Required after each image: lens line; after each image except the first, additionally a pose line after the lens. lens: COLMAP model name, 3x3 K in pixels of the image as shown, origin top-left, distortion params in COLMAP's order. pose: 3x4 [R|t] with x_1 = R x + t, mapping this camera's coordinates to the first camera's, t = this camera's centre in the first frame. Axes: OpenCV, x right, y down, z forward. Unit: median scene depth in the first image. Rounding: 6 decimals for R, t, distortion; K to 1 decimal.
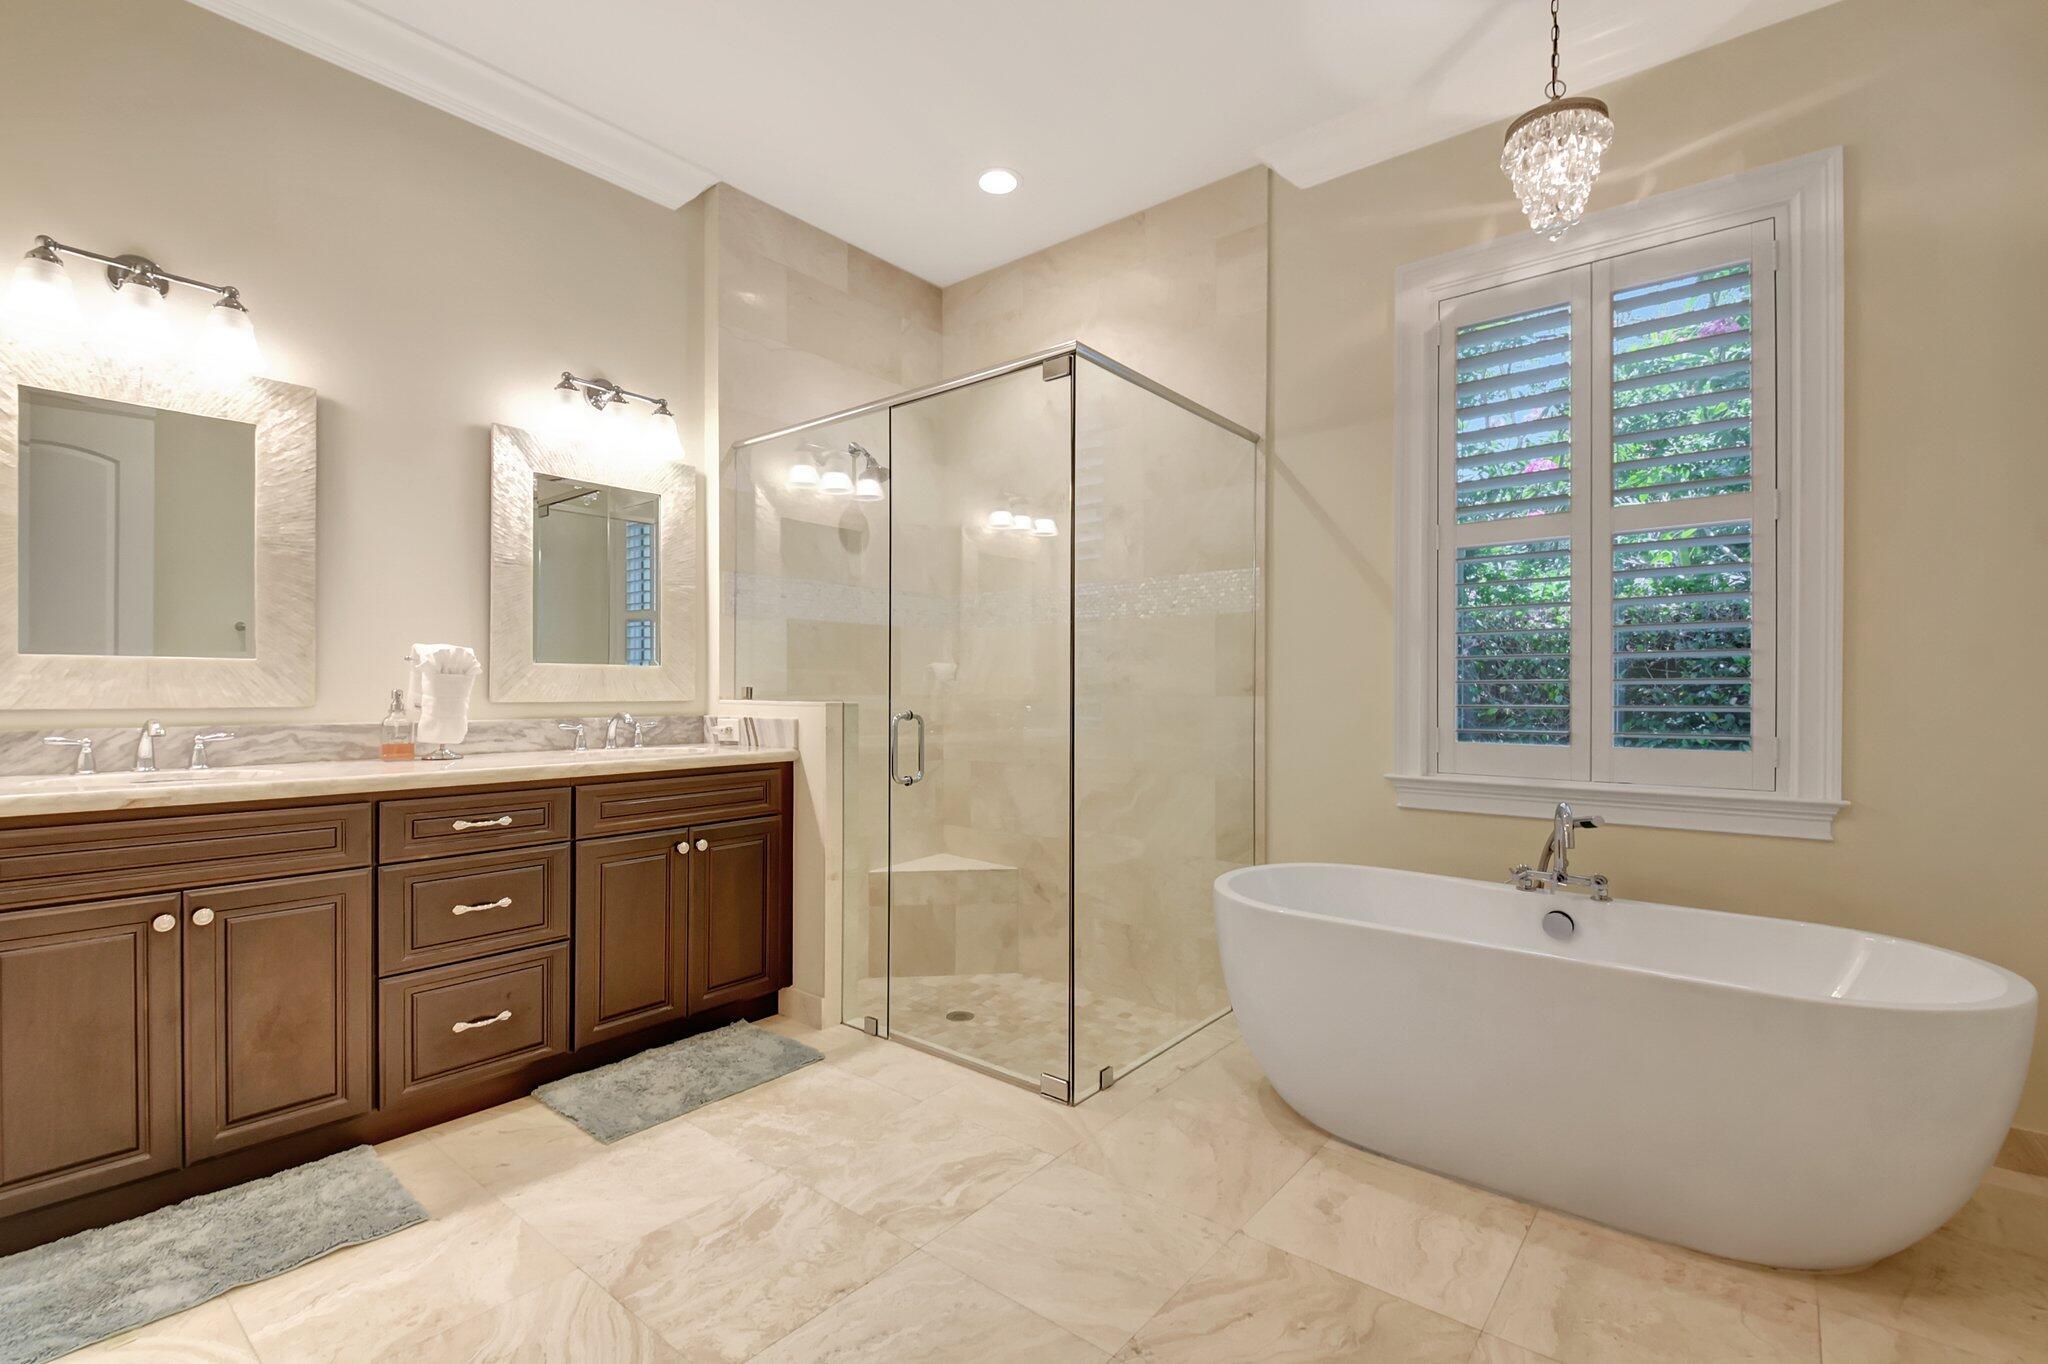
lens RADIAL K [[894.7, 0, 1020.4], [0, 894.7, 693.1], [0, 0, 1]] dist [0.027465, -0.025565]
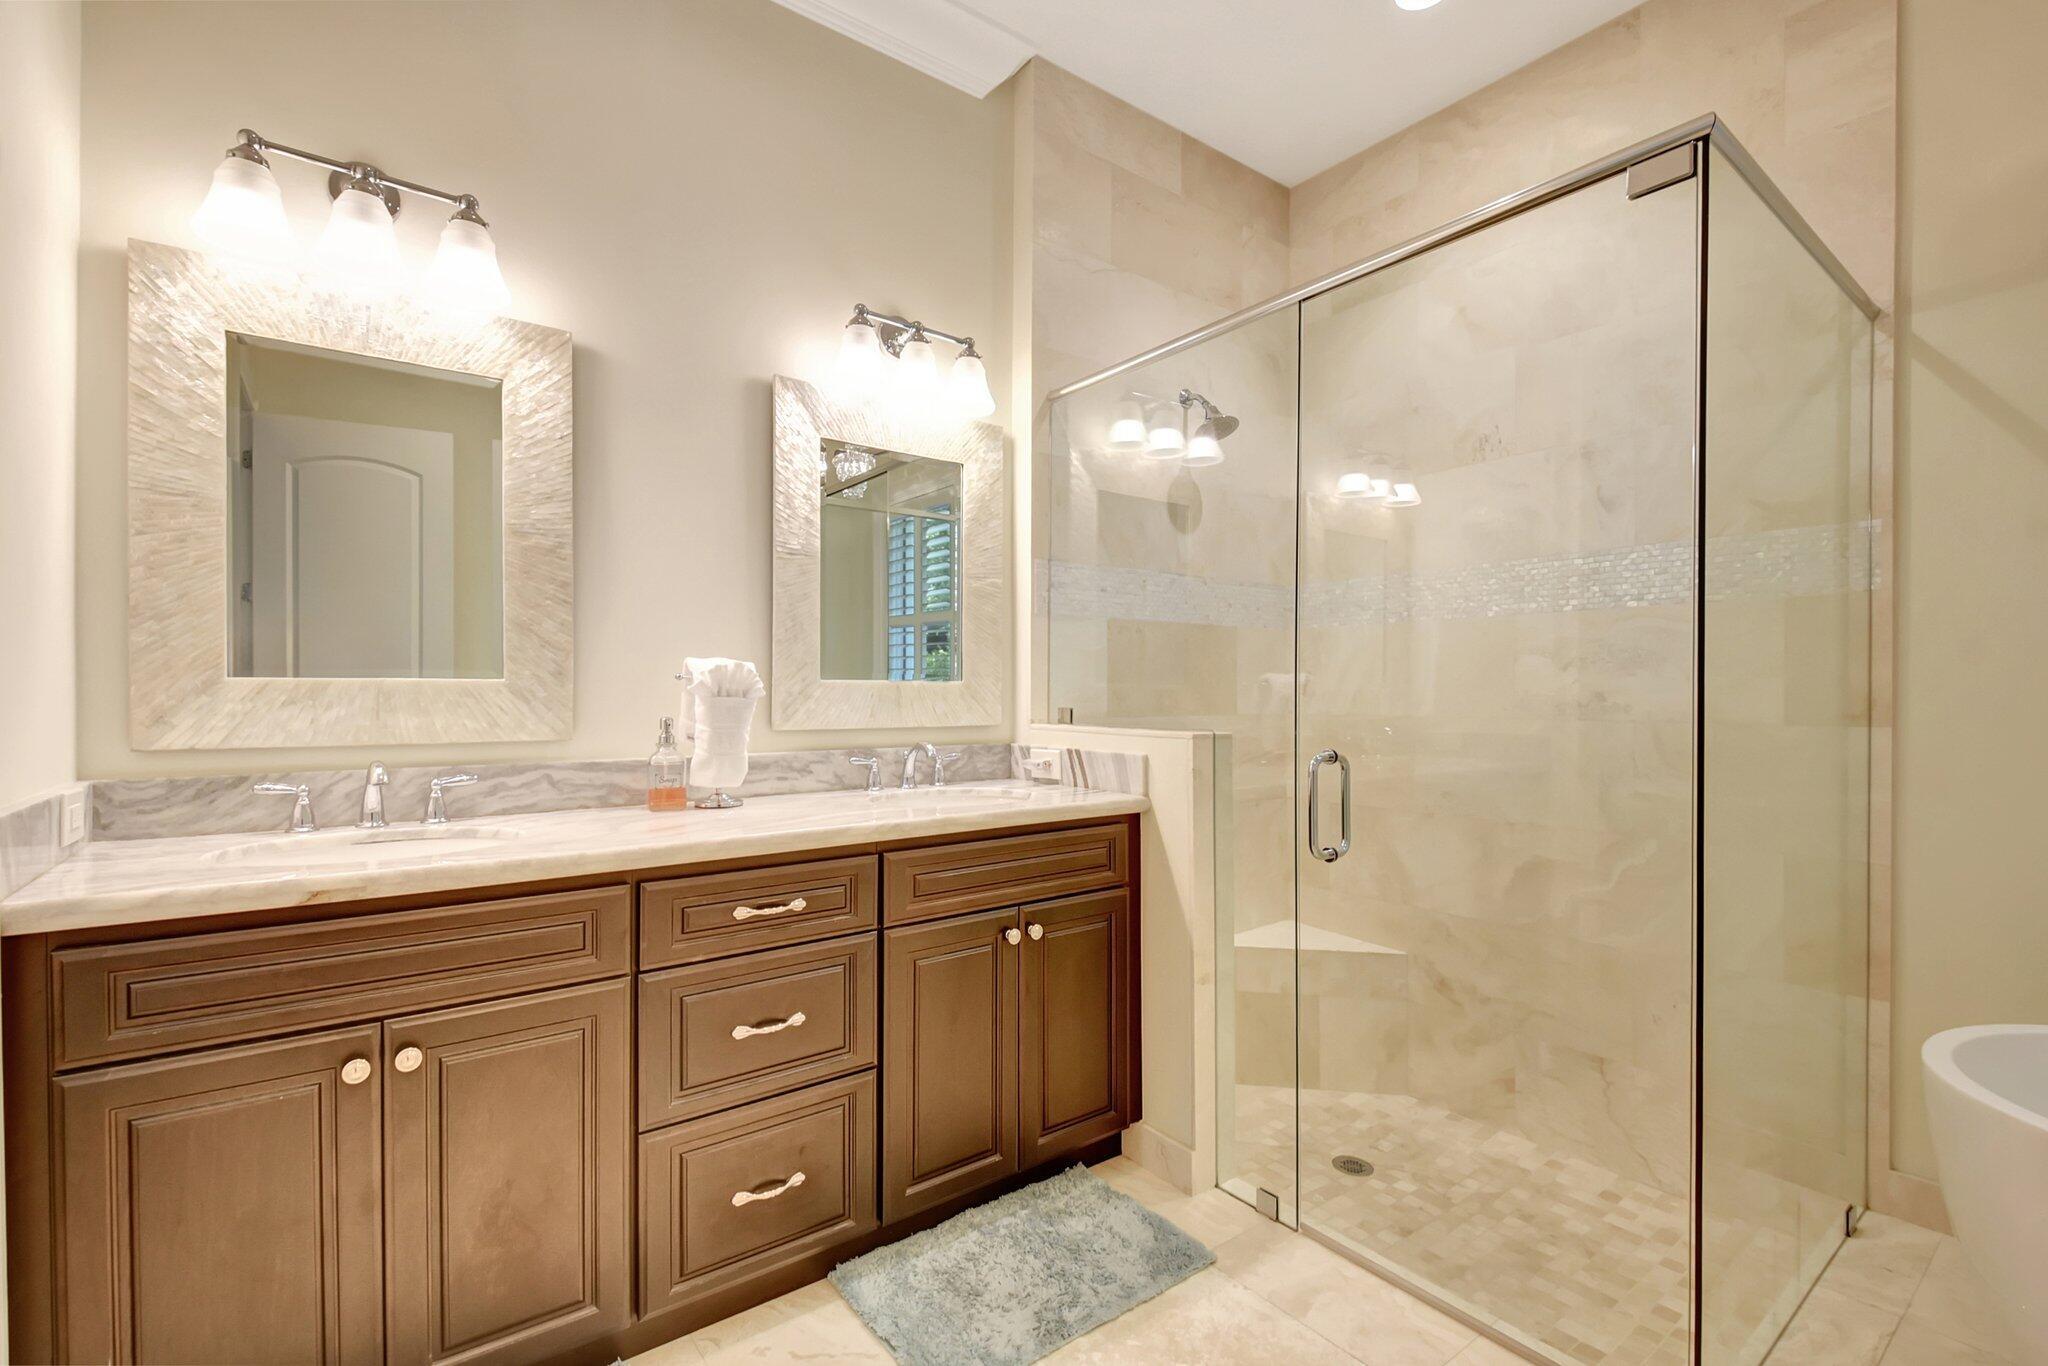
lens RADIAL K [[888.2, 0, 1018.9], [0, 888.2, 695.6], [0, 0, 1]] dist [0.031586, -0.024920]
pose [[0.972139, 0.000923, -0.234404, -0.196508], [-0.001088, 0.999999, -0.000574, -0.020191], [0.234404, 0.000813, 0.972139, 0.294286]]
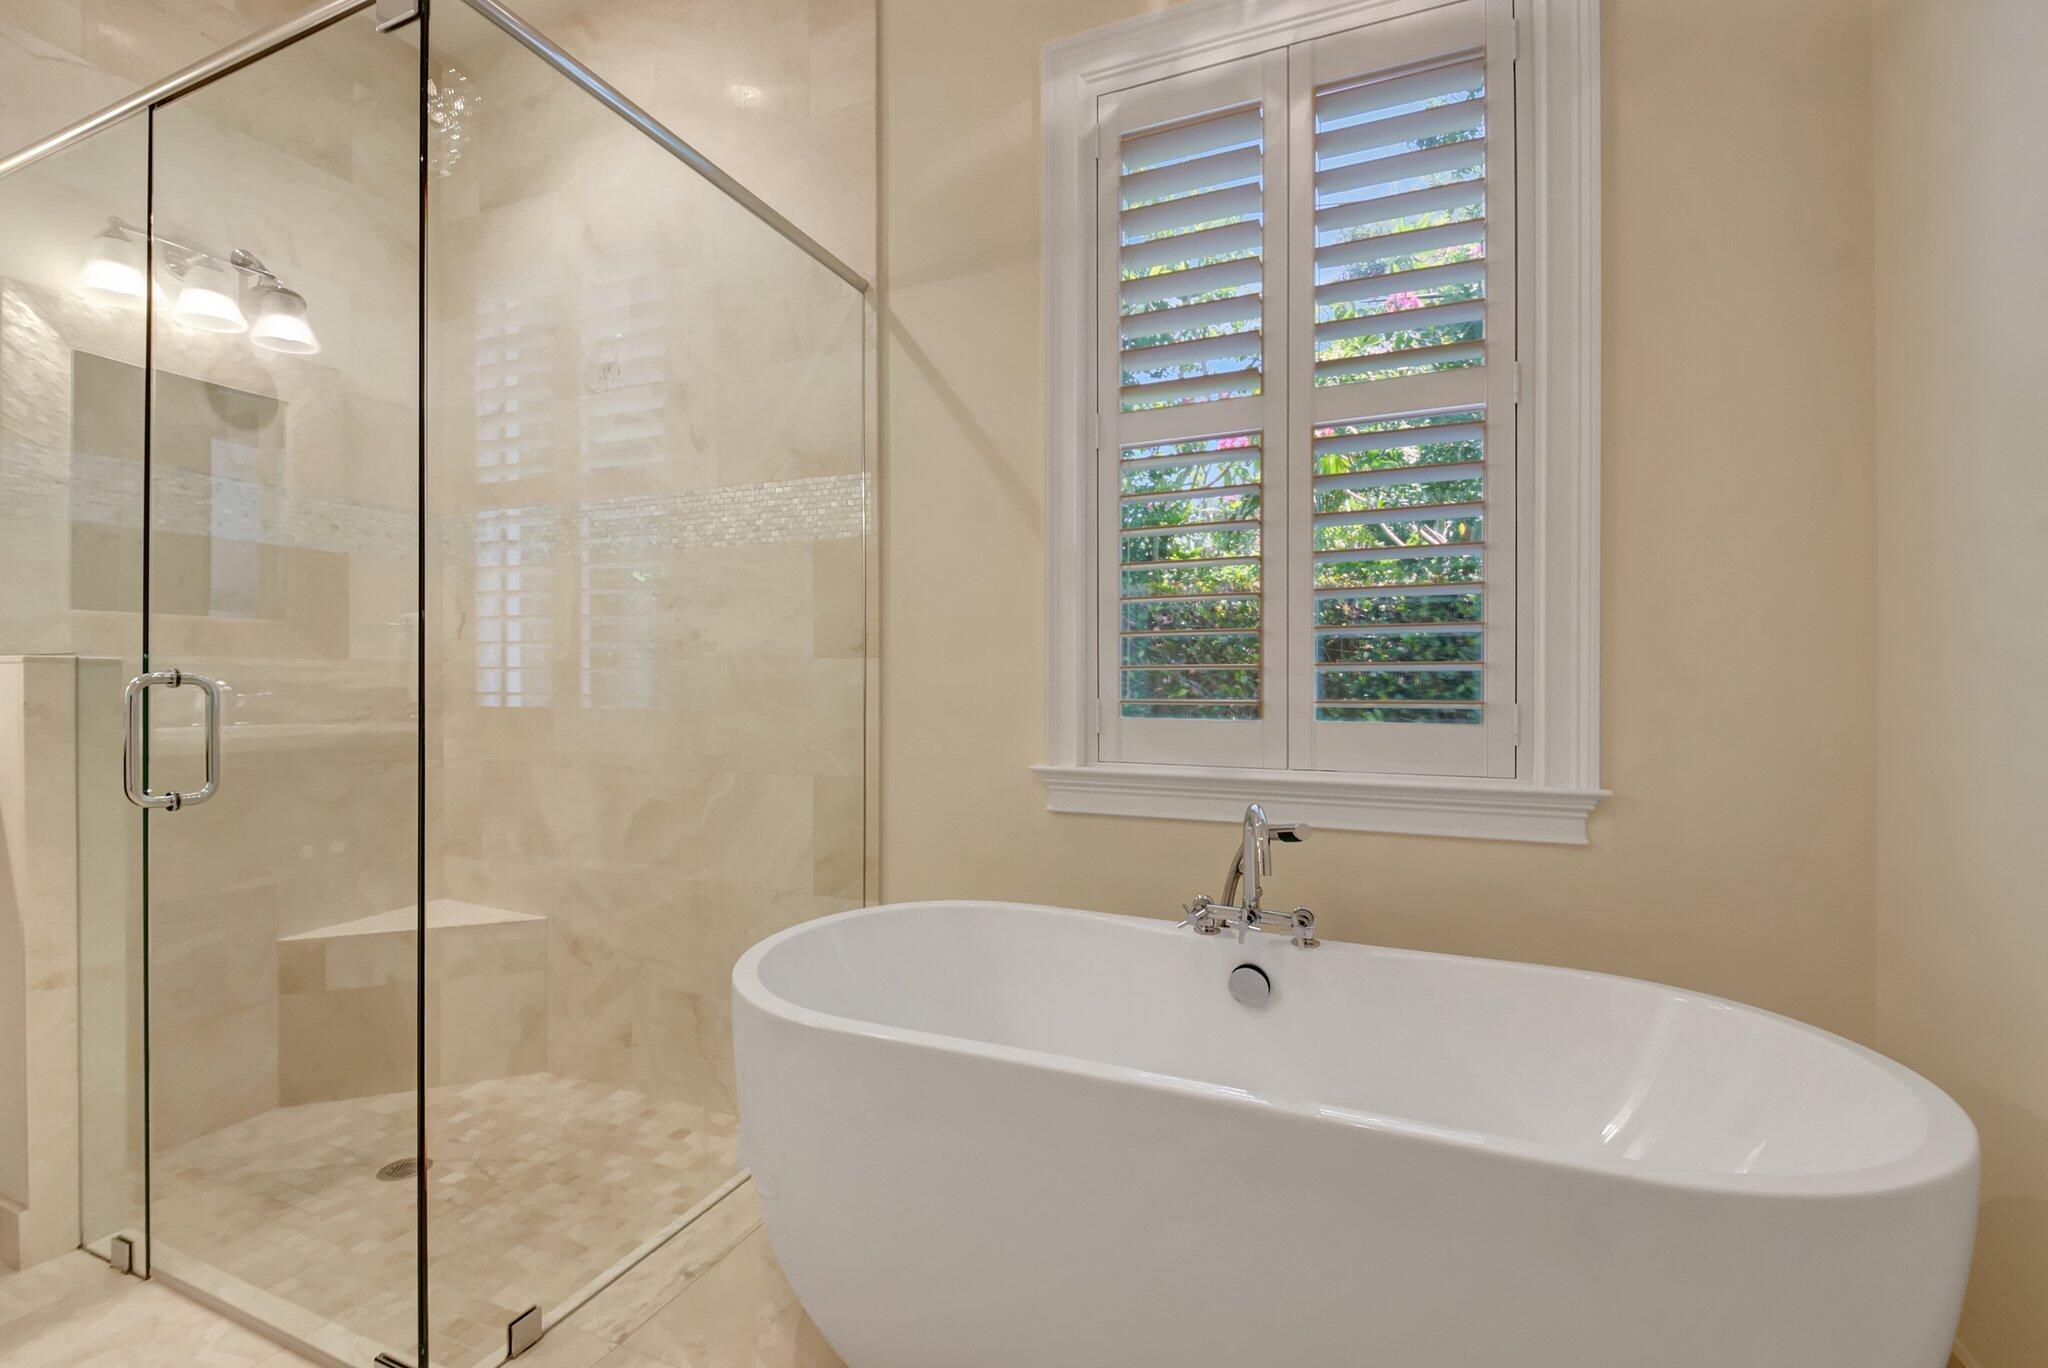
lens RADIAL K [[898.9, 0, 1013.1], [0, 898.9, 675.5], [0, 0, 1]] dist [0.012812, -0.013652]
pose [[0.958663, 0.004113, 0.284514, 0.200017], [-0.001466, 0.999954, -0.009517, 0.027512], [-0.284540, 0.008706, 0.958625, 0.341846]]
